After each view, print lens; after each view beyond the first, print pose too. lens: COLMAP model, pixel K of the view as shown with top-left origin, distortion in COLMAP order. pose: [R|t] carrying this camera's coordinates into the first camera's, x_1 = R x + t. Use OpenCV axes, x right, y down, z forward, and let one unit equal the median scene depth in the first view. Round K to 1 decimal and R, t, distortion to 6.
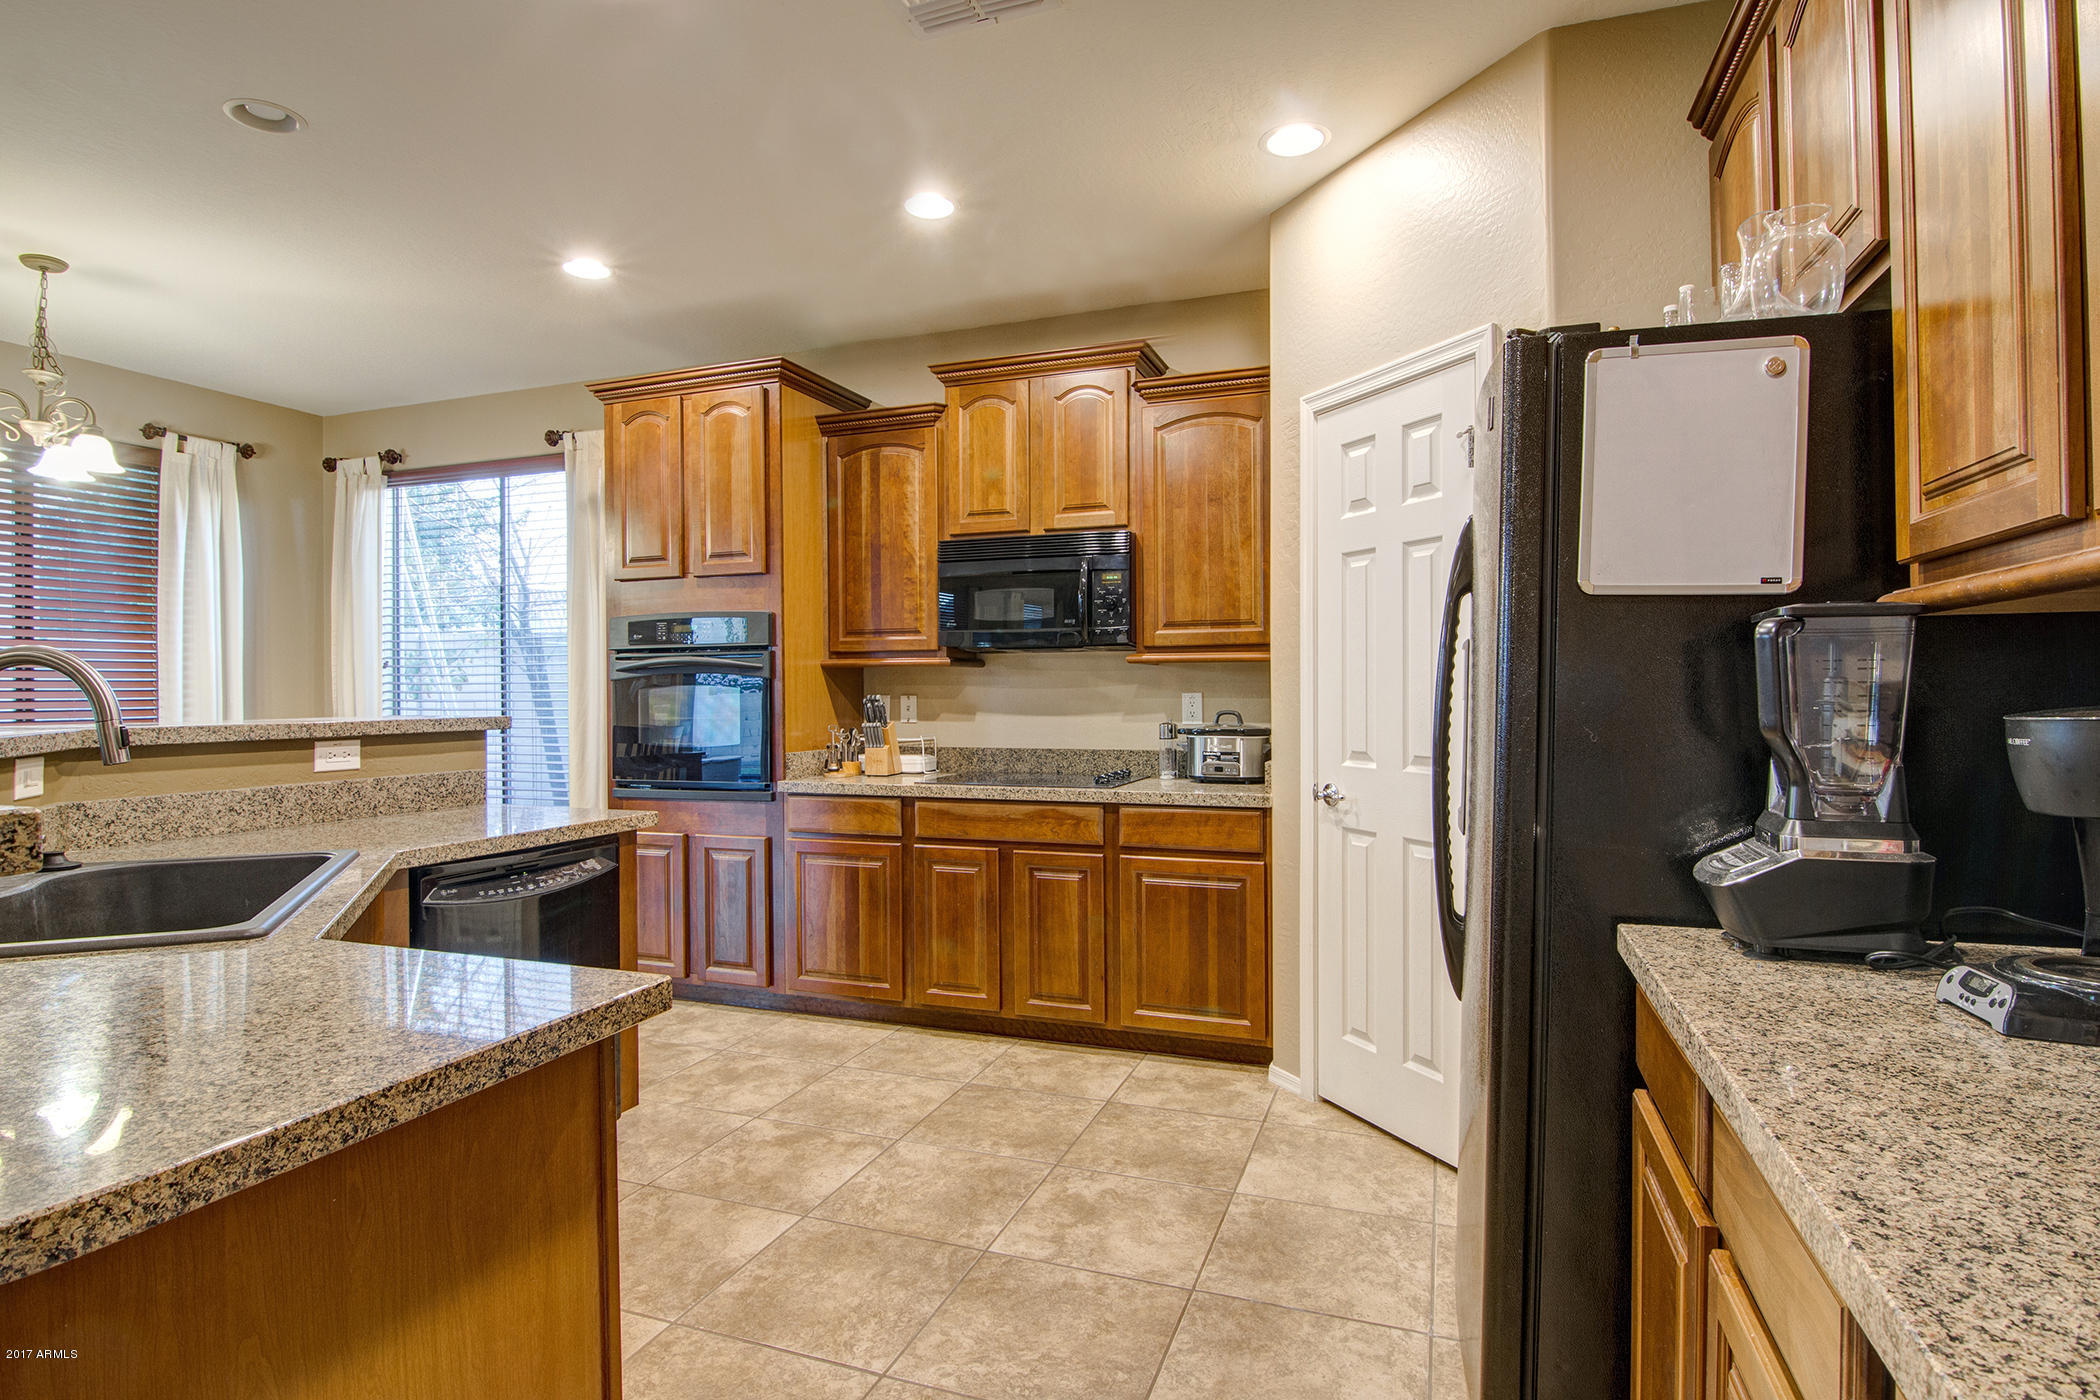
lens RADIAL K [[1078.7, 0, 1038.3], [0, 1078.7, 695.8], [0, 0, 1]] dist [0.015641, -0.031206]
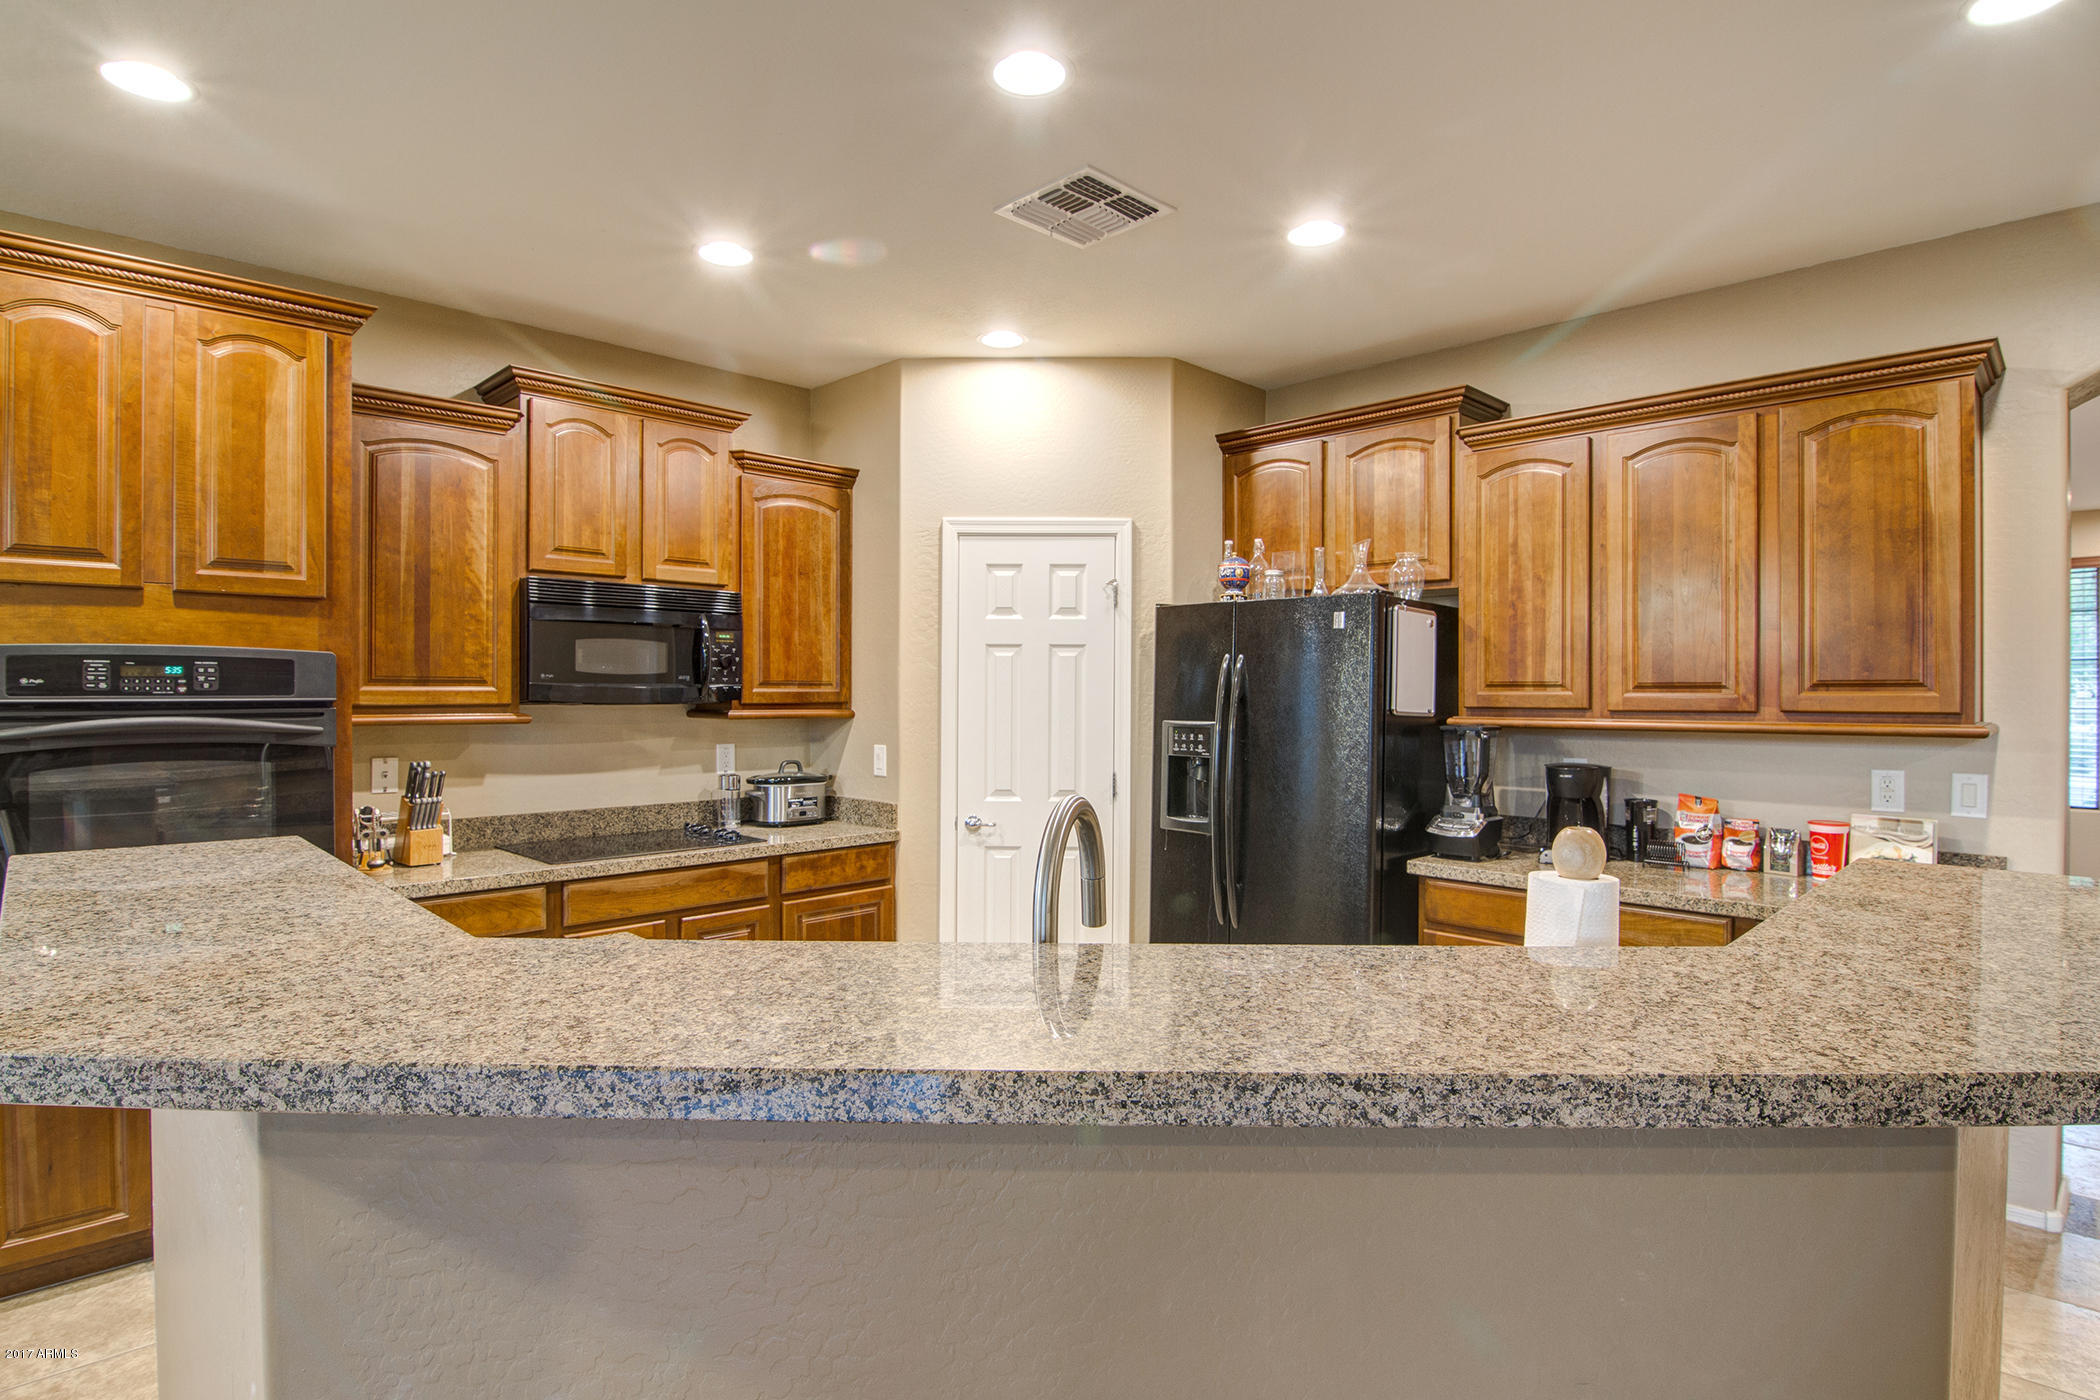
lens RADIAL K [[1078.7, 0, 1038.3], [0, 1078.7, 695.8], [0, 0, 1]] dist [0.015641, -0.031206]
pose [[0.423693, 0.001274, 0.905805, -0.712730], [-0.002093, 0.999998, -0.000428, -0.051887], [-0.905803, -0.001715, 0.423695, 0.286527]]
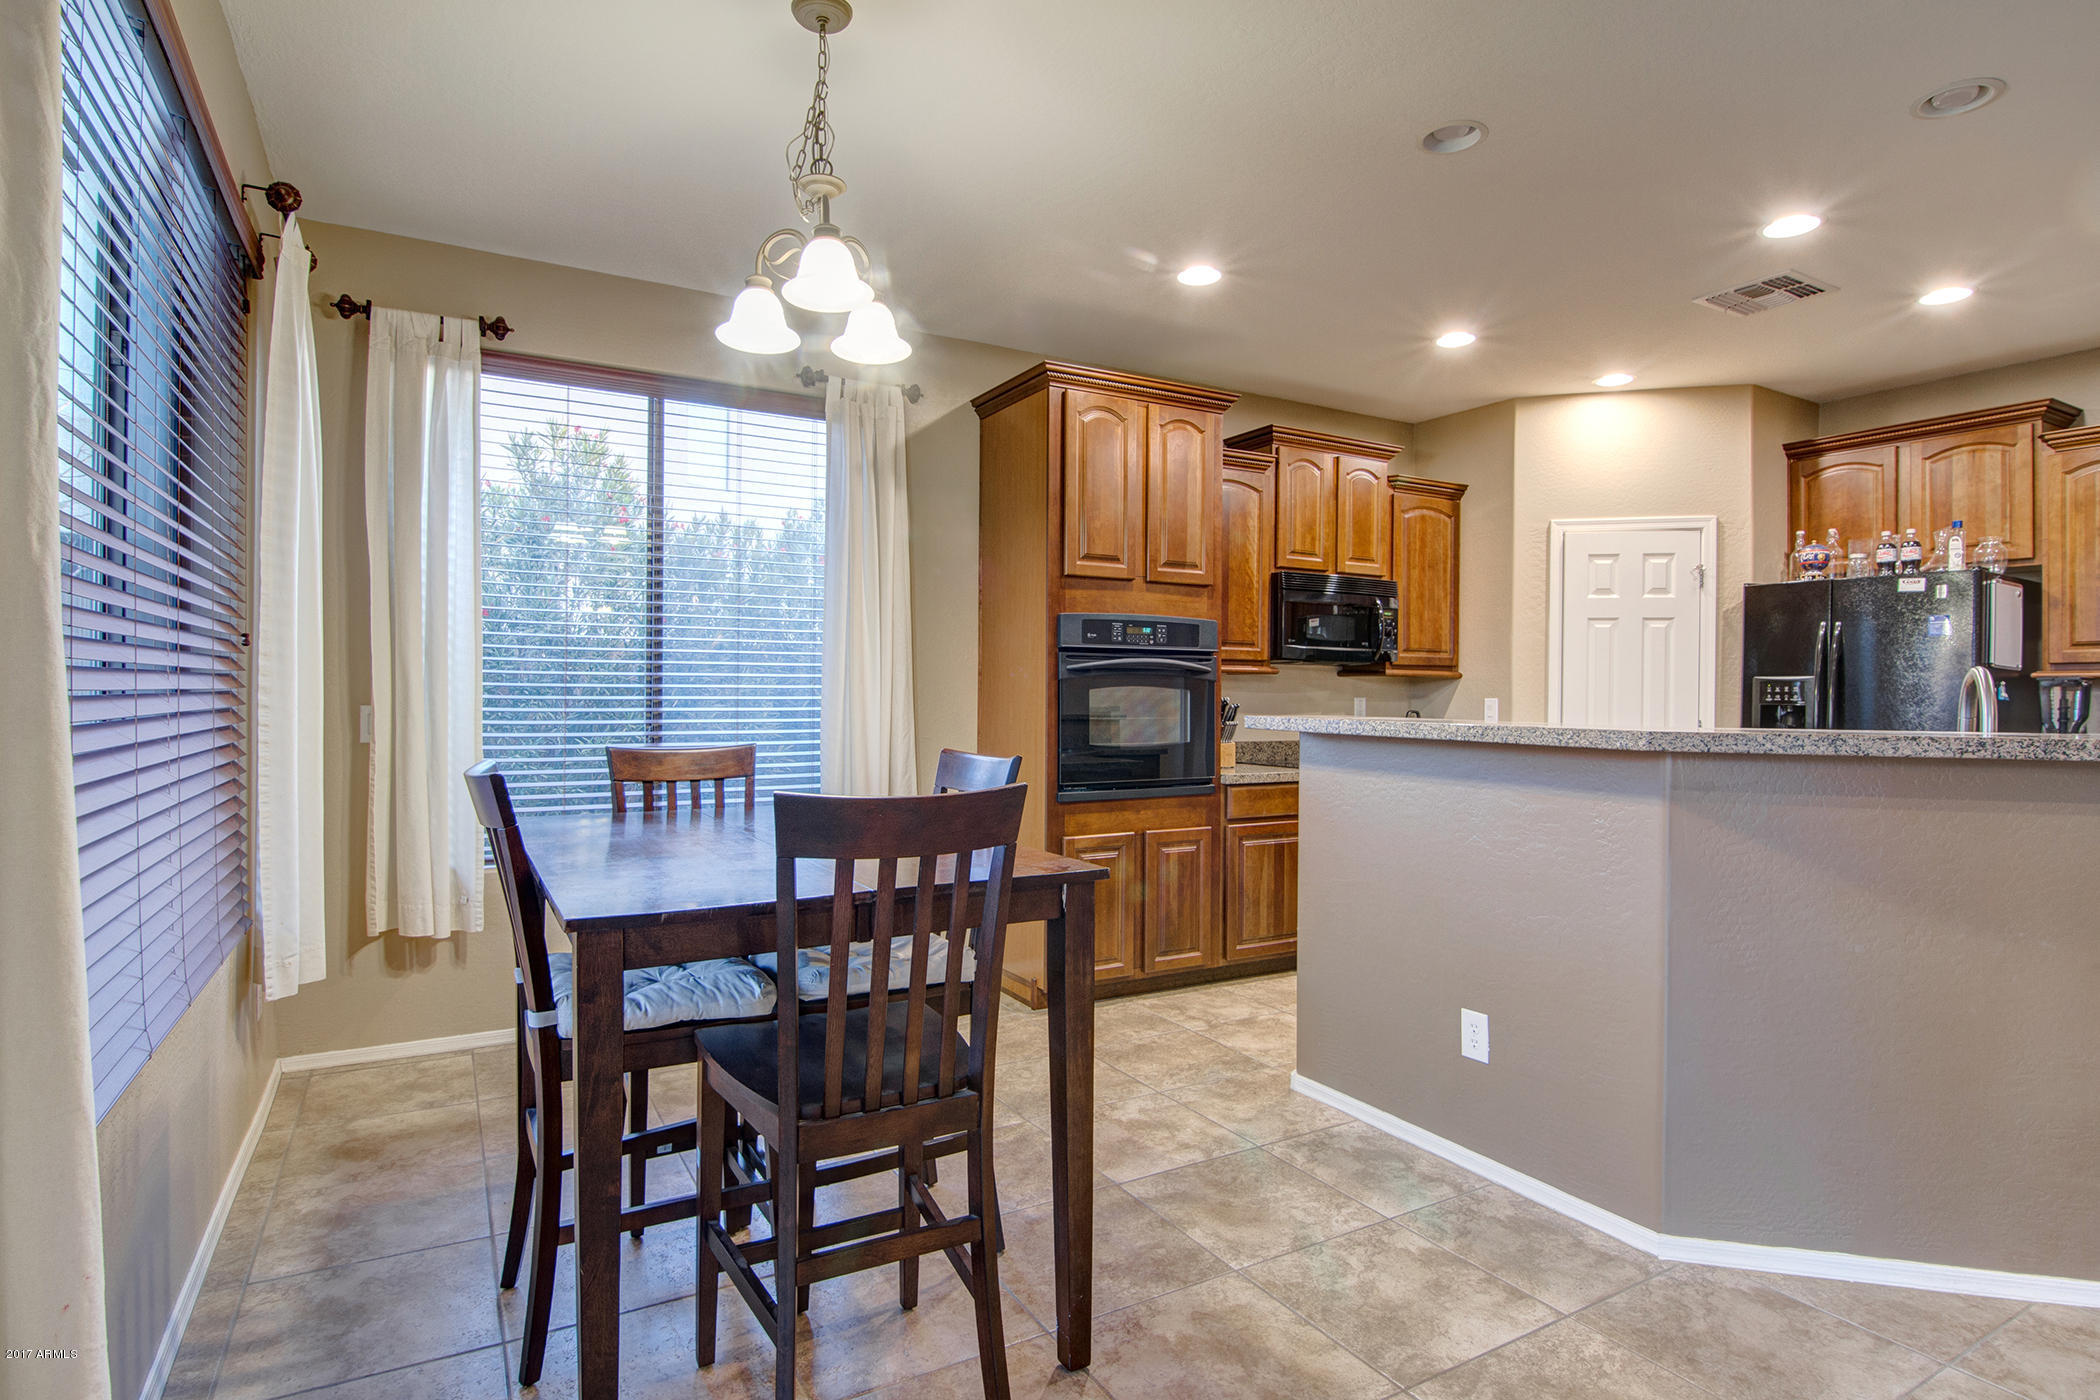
lens RADIAL K [[1081.3, 0, 1040.5], [0, 1081.3, 696.2], [0, 0, 1]] dist [-0.004009, -0.010928]
pose [[0.639801, 0.007854, 0.768501, -1.238564], [-0.008930, 0.999956, -0.002785, 0.003425], [-0.768489, -0.005081, 0.639843, 0.442655]]
